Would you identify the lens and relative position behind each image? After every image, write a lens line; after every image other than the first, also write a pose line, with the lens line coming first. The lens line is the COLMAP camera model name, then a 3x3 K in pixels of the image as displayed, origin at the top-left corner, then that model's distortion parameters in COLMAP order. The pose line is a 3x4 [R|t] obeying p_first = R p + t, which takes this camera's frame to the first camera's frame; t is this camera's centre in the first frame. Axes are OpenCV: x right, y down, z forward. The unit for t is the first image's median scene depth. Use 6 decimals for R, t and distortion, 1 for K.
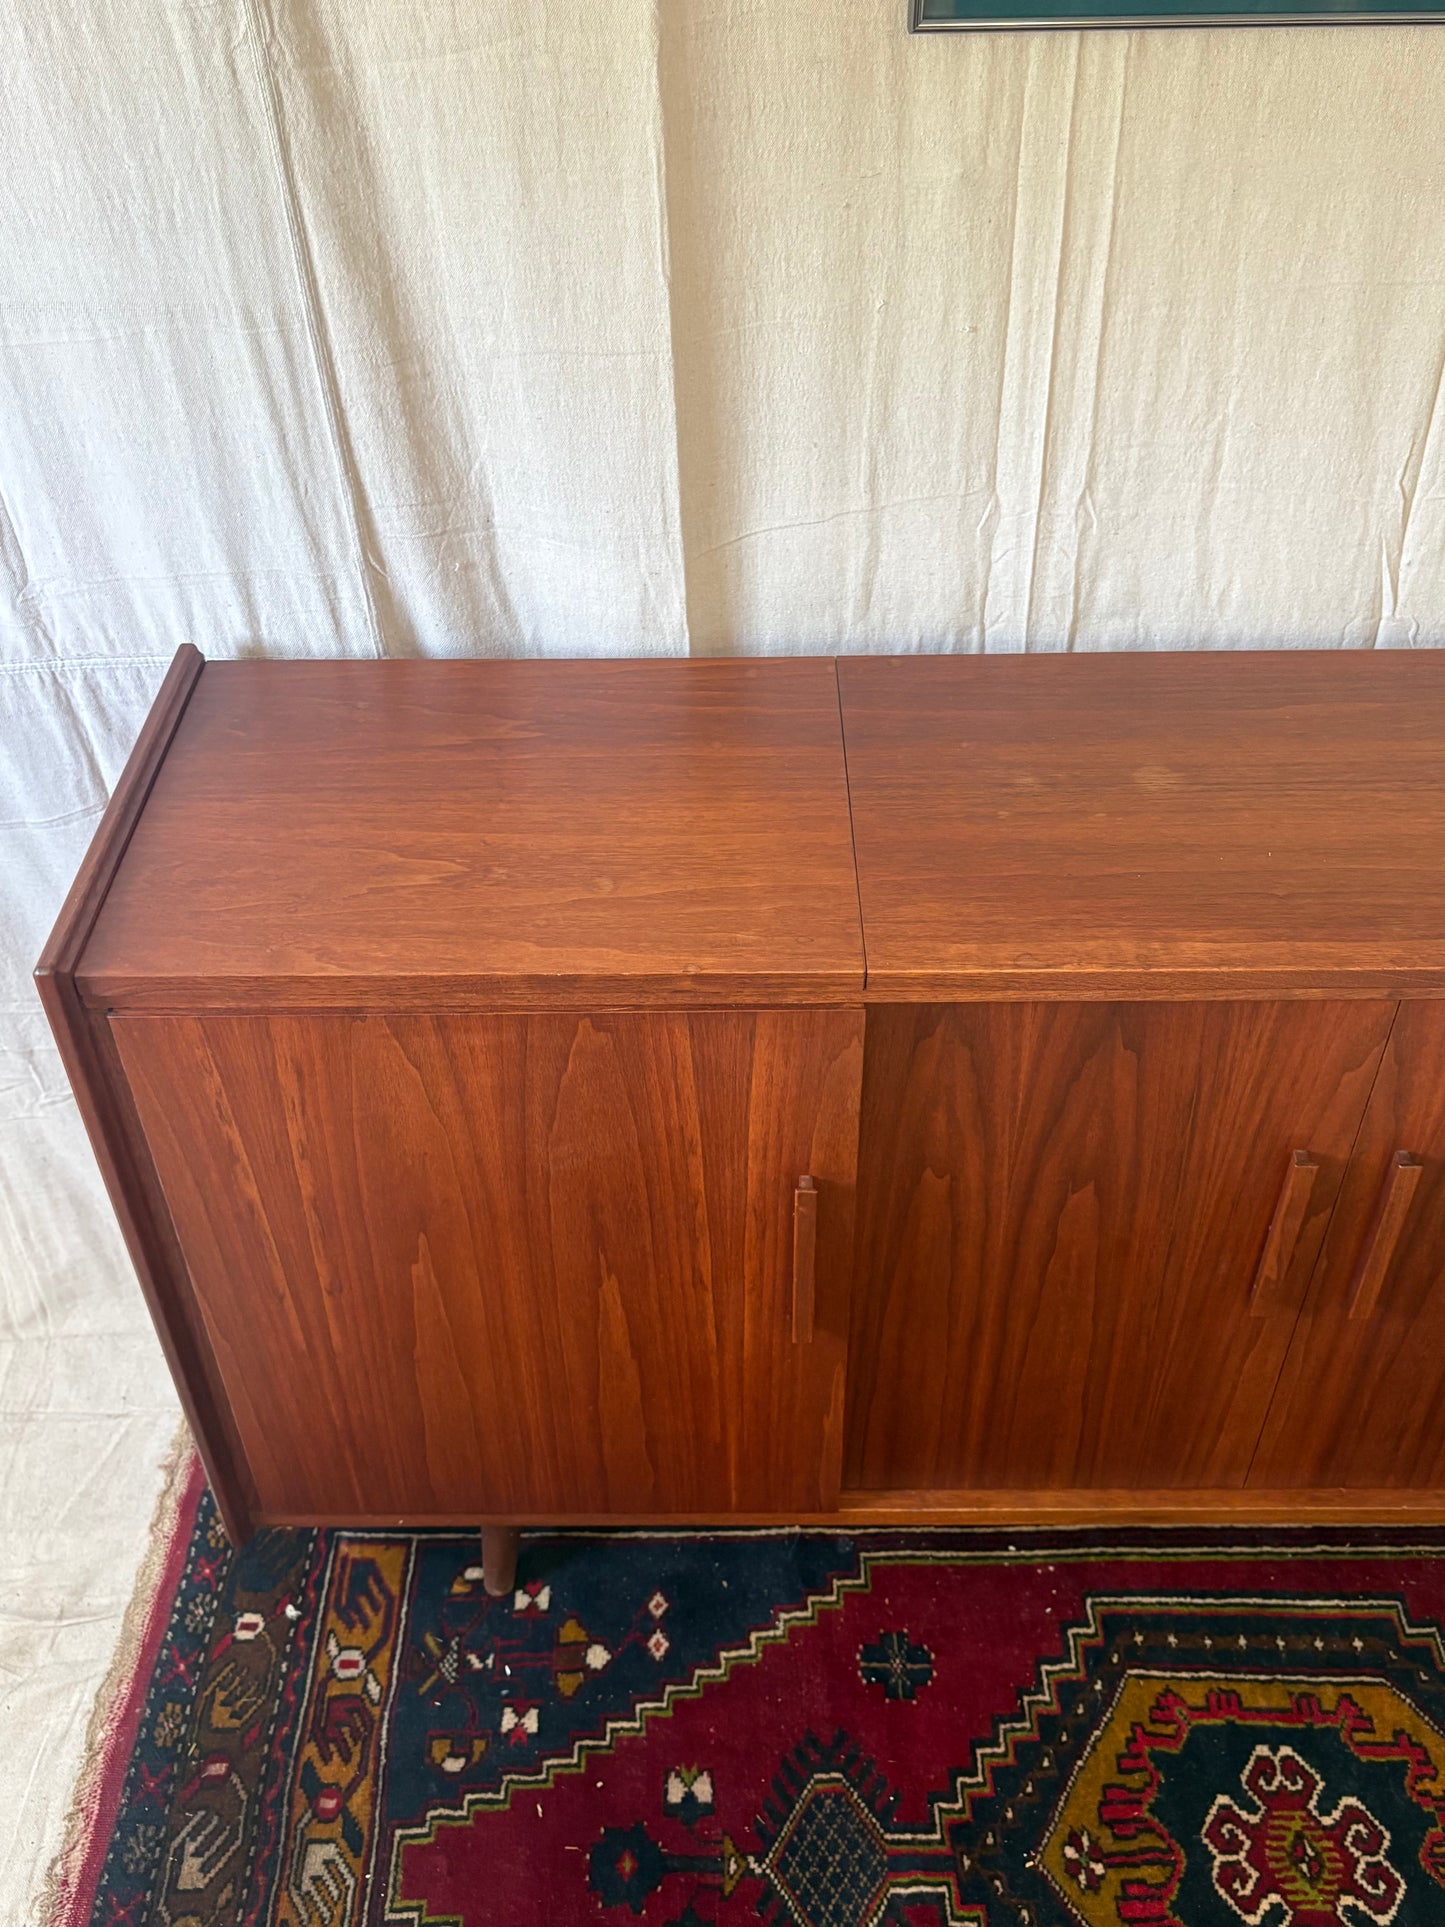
lens RADIAL K [[1785.9, 0, 722.5], [0, 1785.9, 963.5], [0, 0, 1]] dist [0.022234, 0.003882]
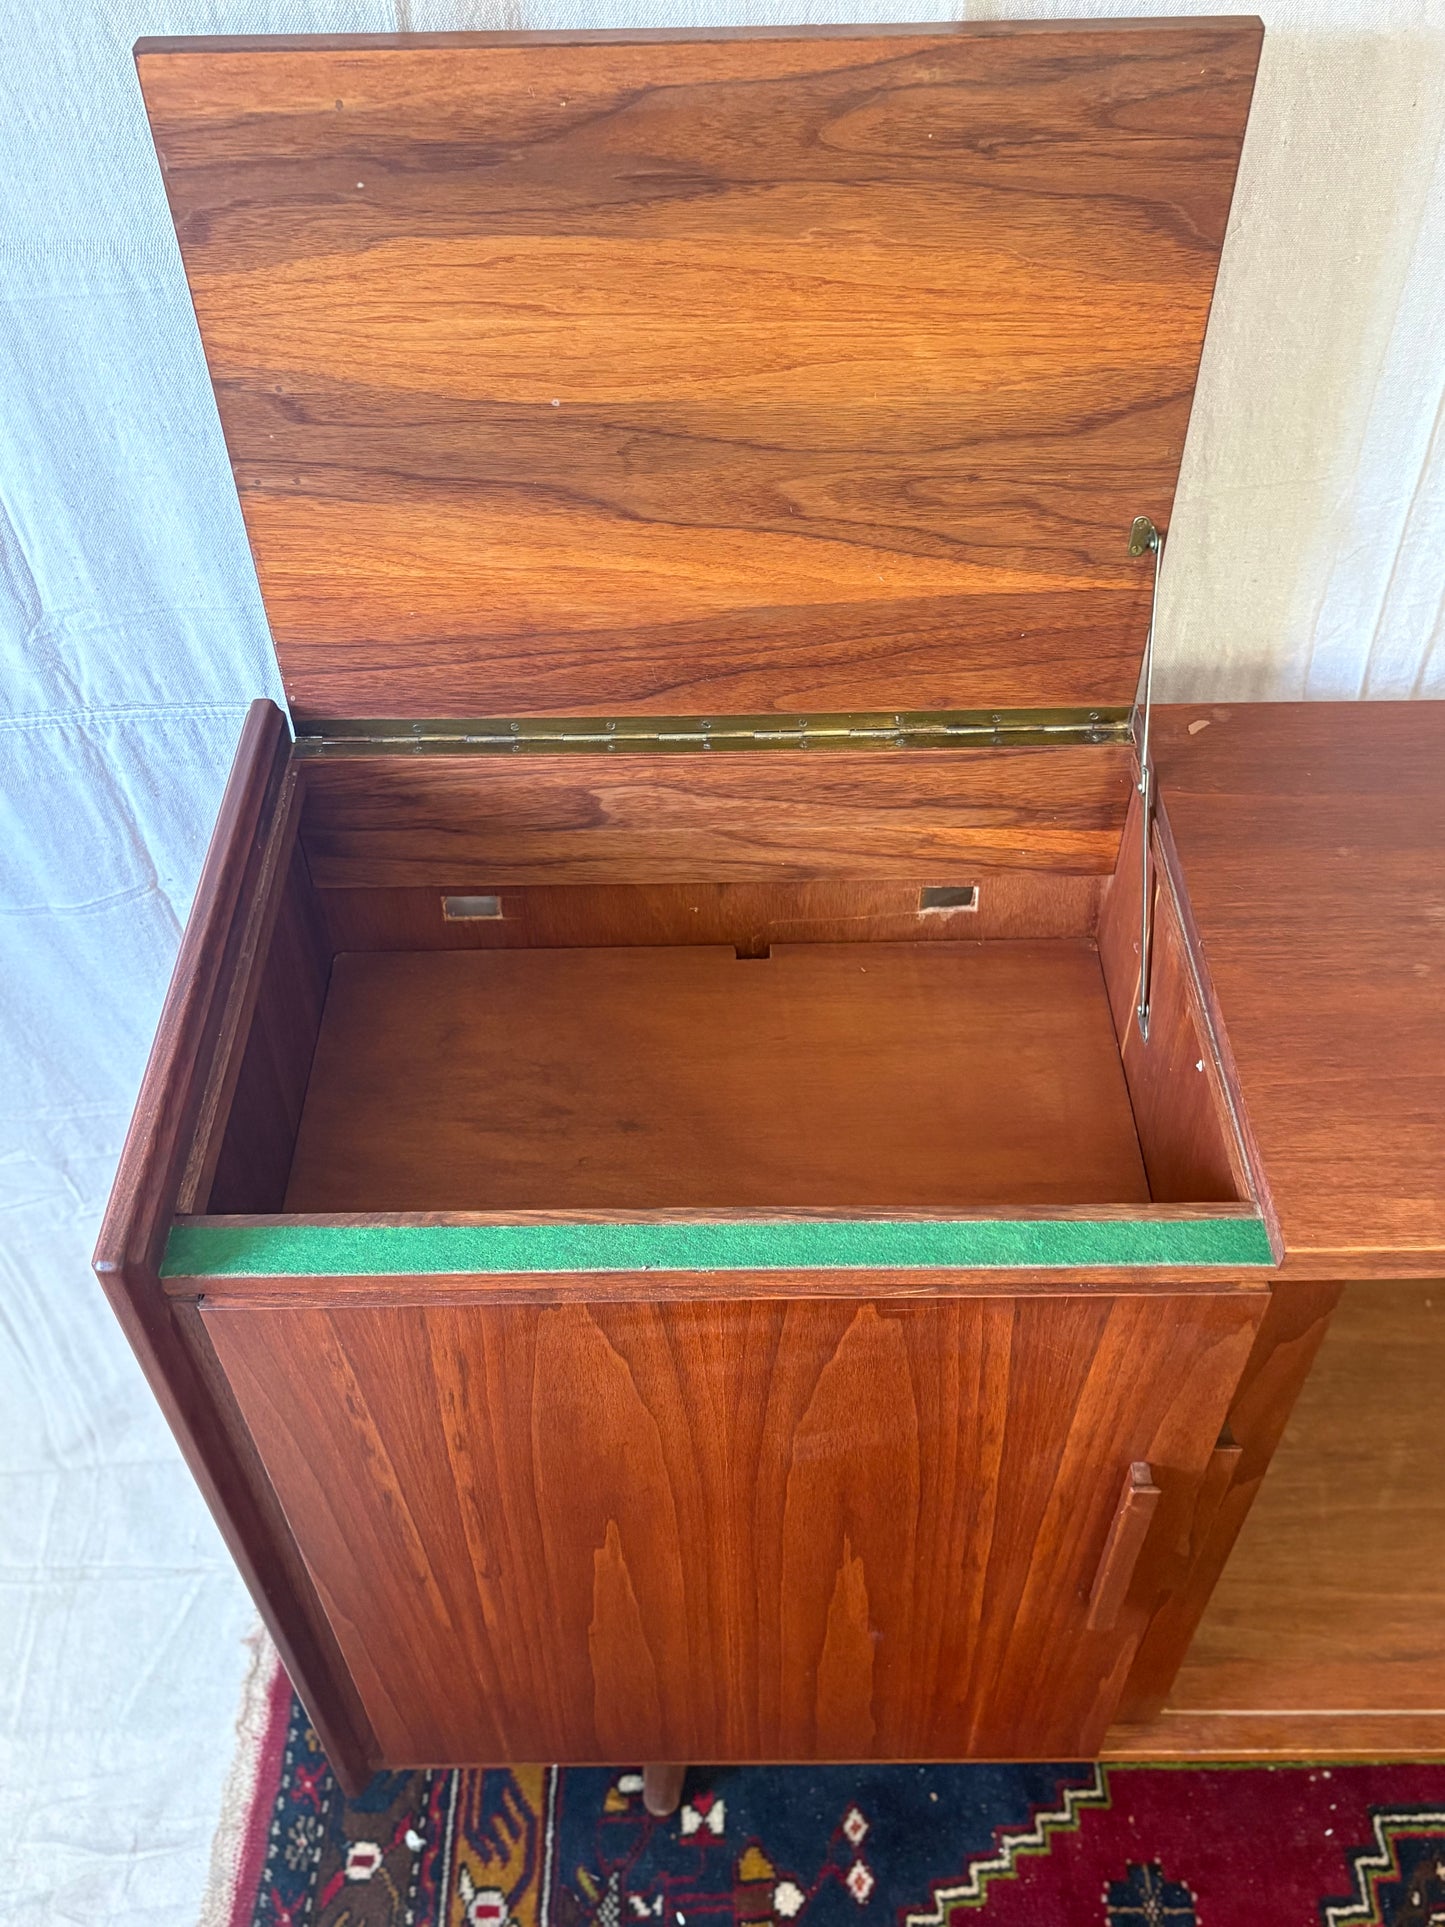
lens RADIAL K [[1769.4, 0, 731.9], [0, 1769.4, 967.7], [0, 0, 1]] dist [0.031741, -0.011895]
pose [[0.999938, -0.008497, 0.007162, -0.098910], [0.007705, 0.994531, 0.104160, -0.127722], [-0.008008, -0.104098, 0.994535, 0.229172]]
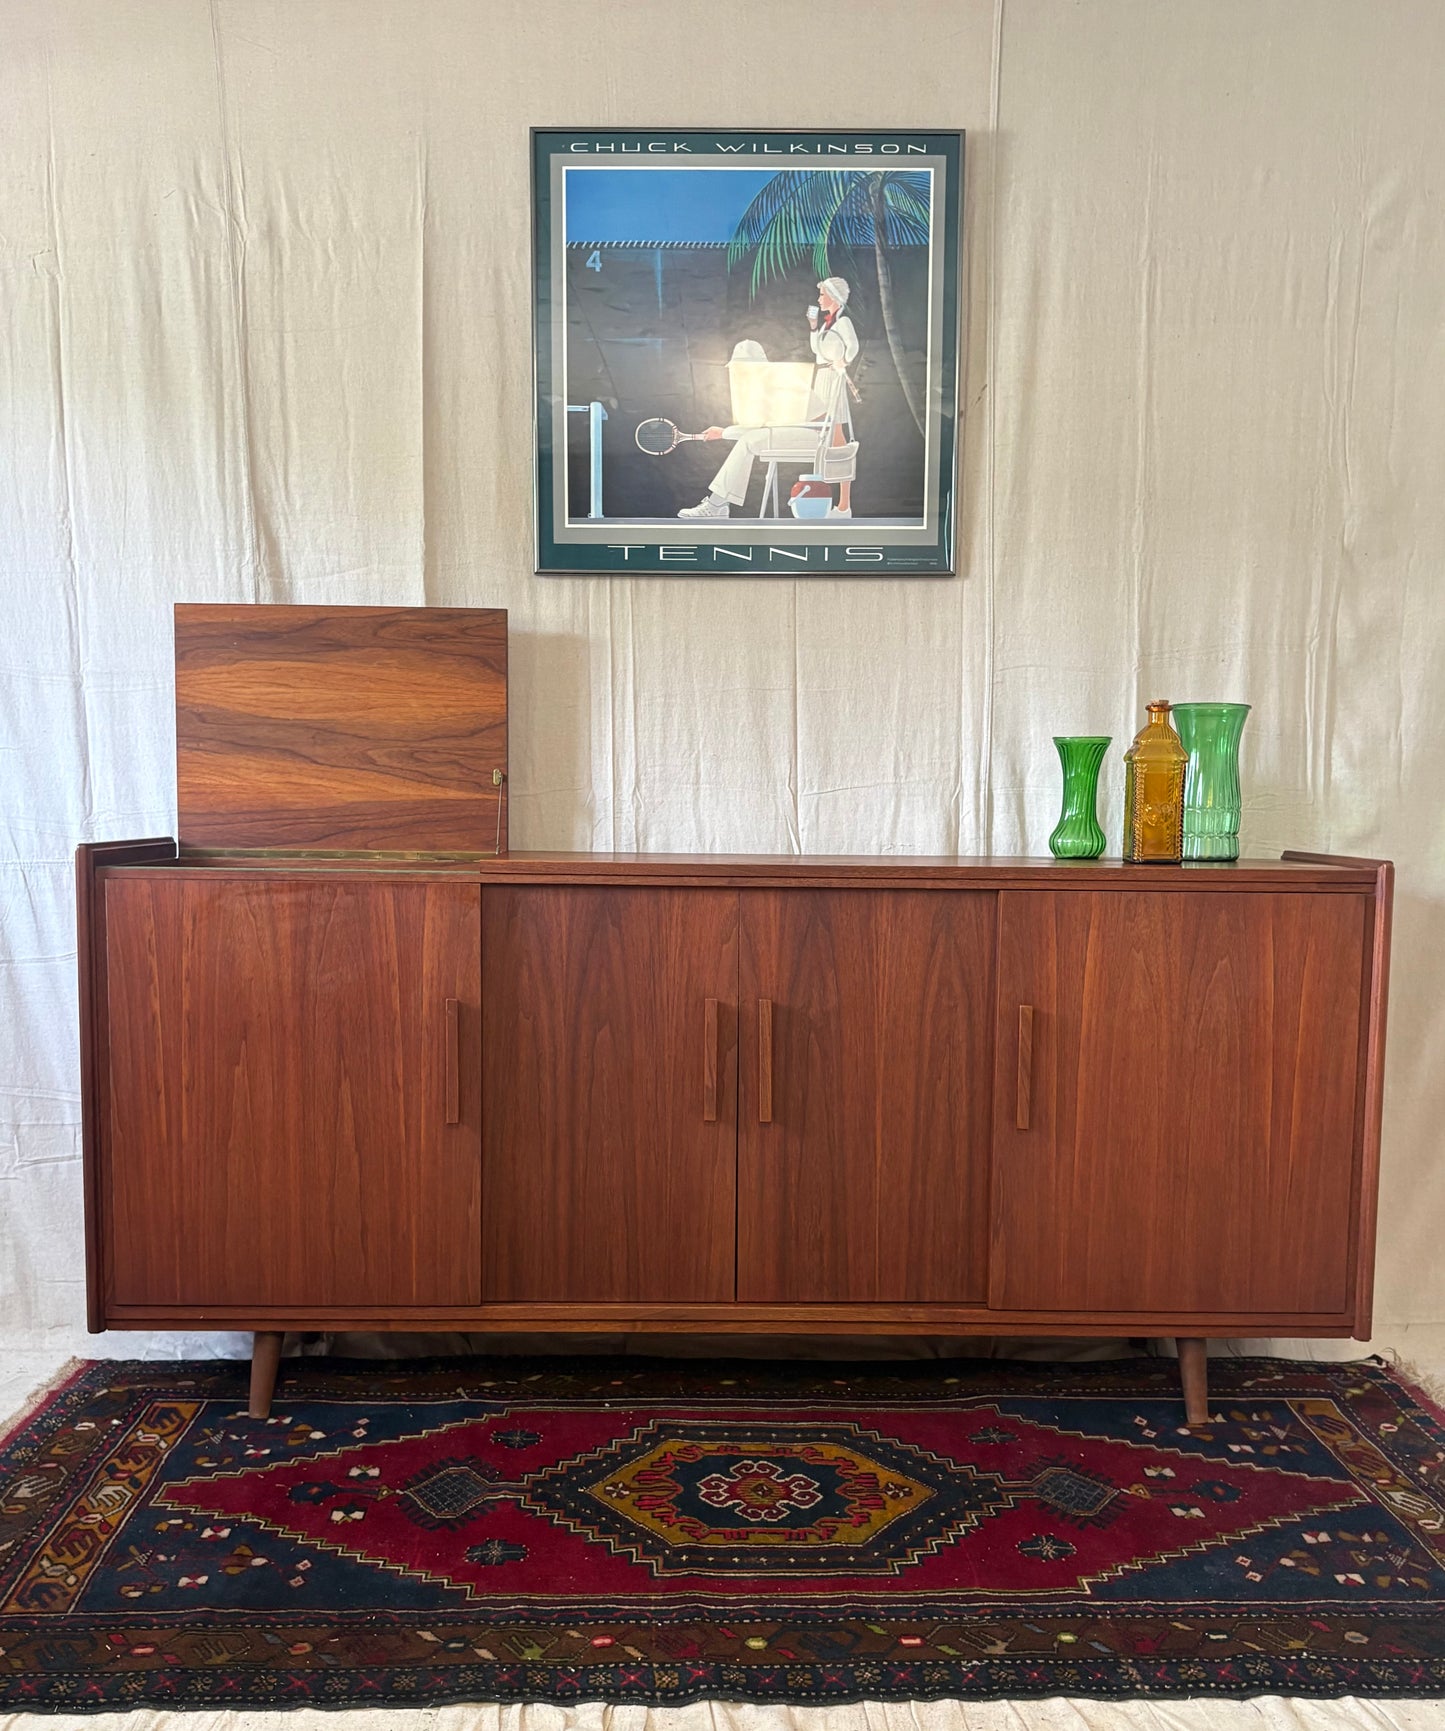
lens RADIAL K [[1740.4, 0, 723.3], [0, 1740.4, 986.2], [0, 0, 1]] dist [0.113069, -0.301443]
pose [[0.999463, 0.019036, 0.026657, 0.225686], [-0.000534, 0.823162, -0.567807, 0.921396], [-0.032751, 0.567488, 0.822730, -0.437823]]
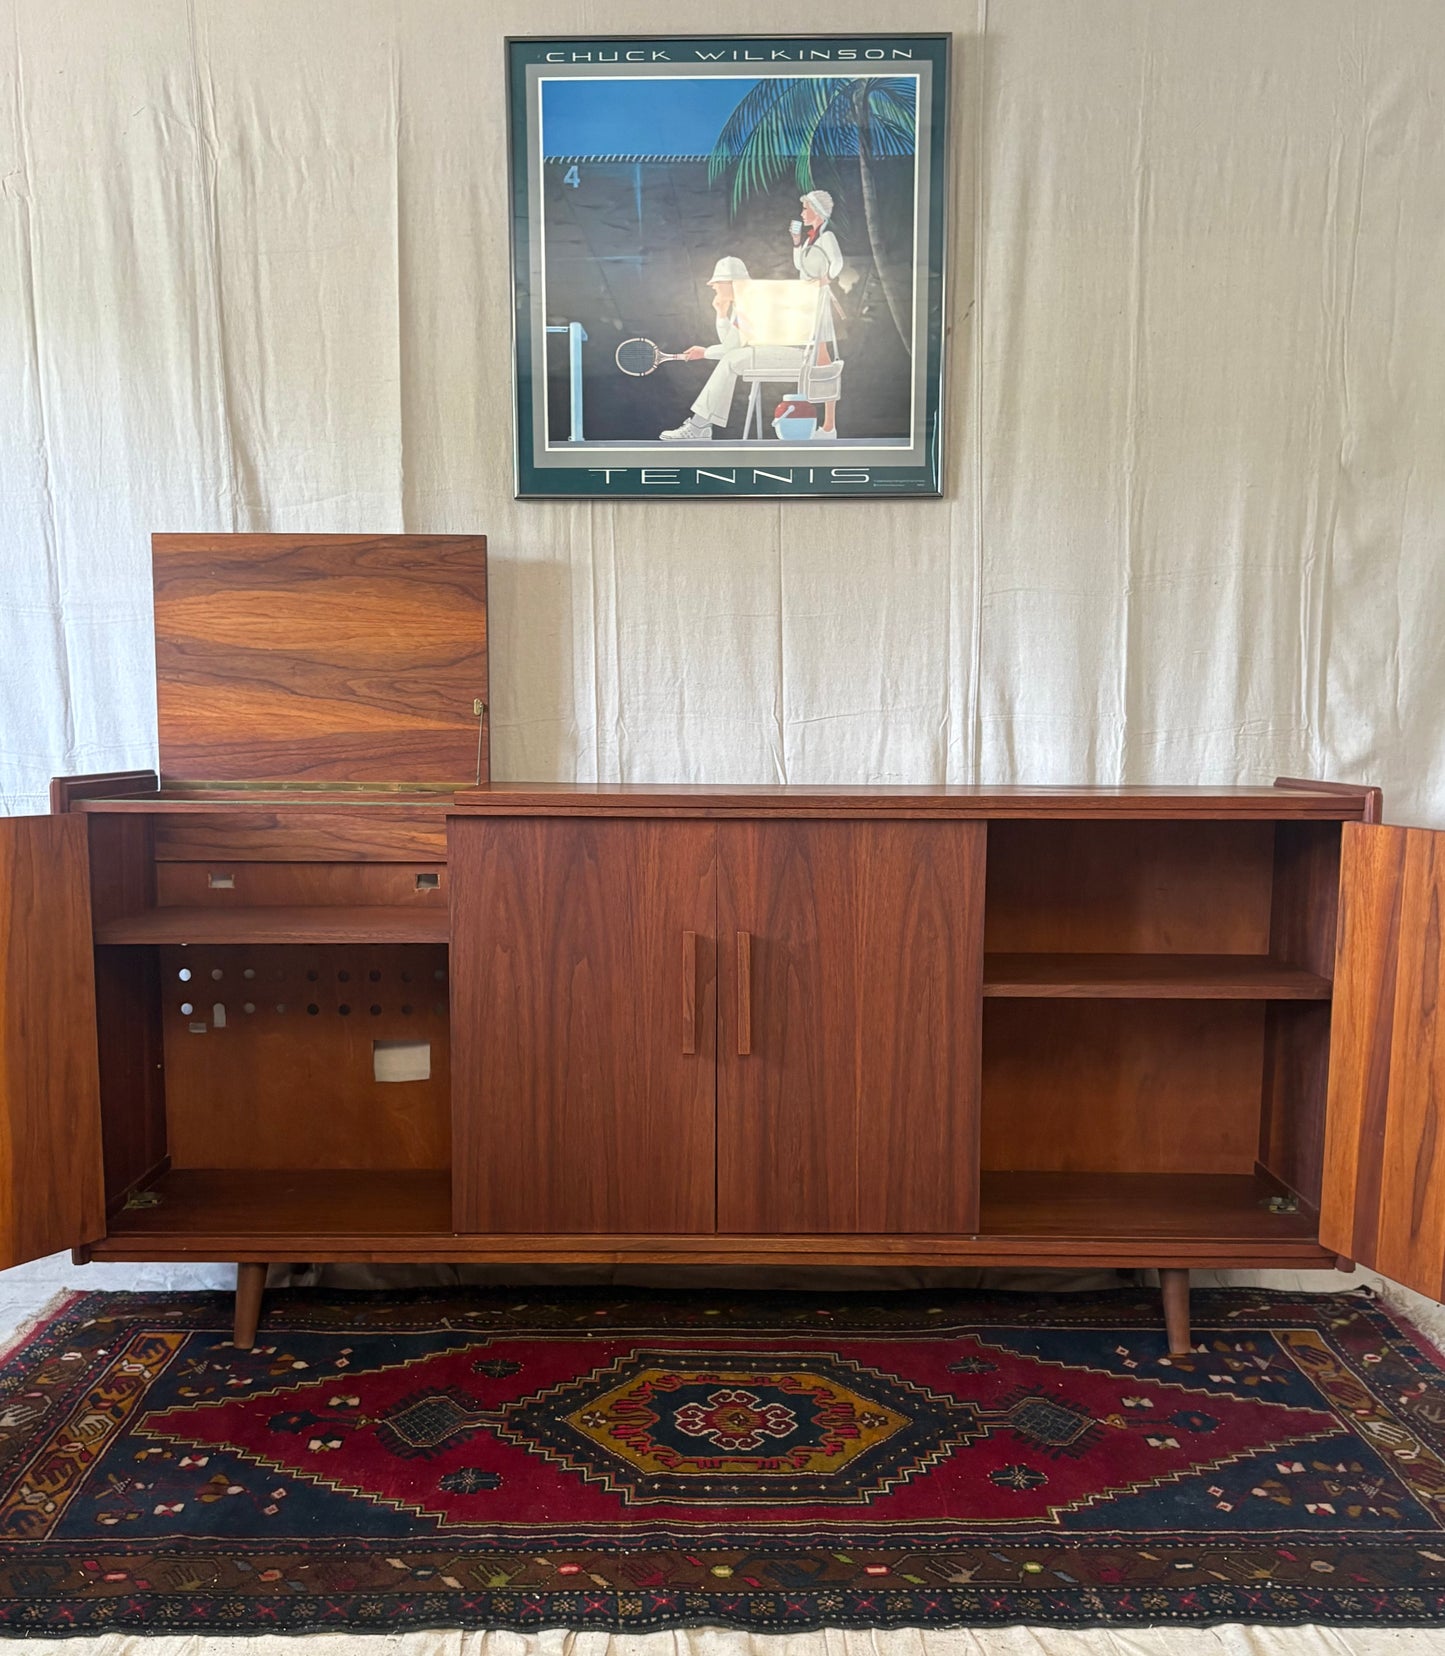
lens RADIAL K [[1744.0, 0, 720.0], [0, 1744.0, 984.3], [0, 0, 1]] dist [0.085248, -0.193222]
pose [[0.999856, 0.014581, 0.008650, 0.269389], [-0.007688, 0.844678, -0.535220, 0.915182], [-0.015110, 0.535076, 0.844669, -0.432539]]
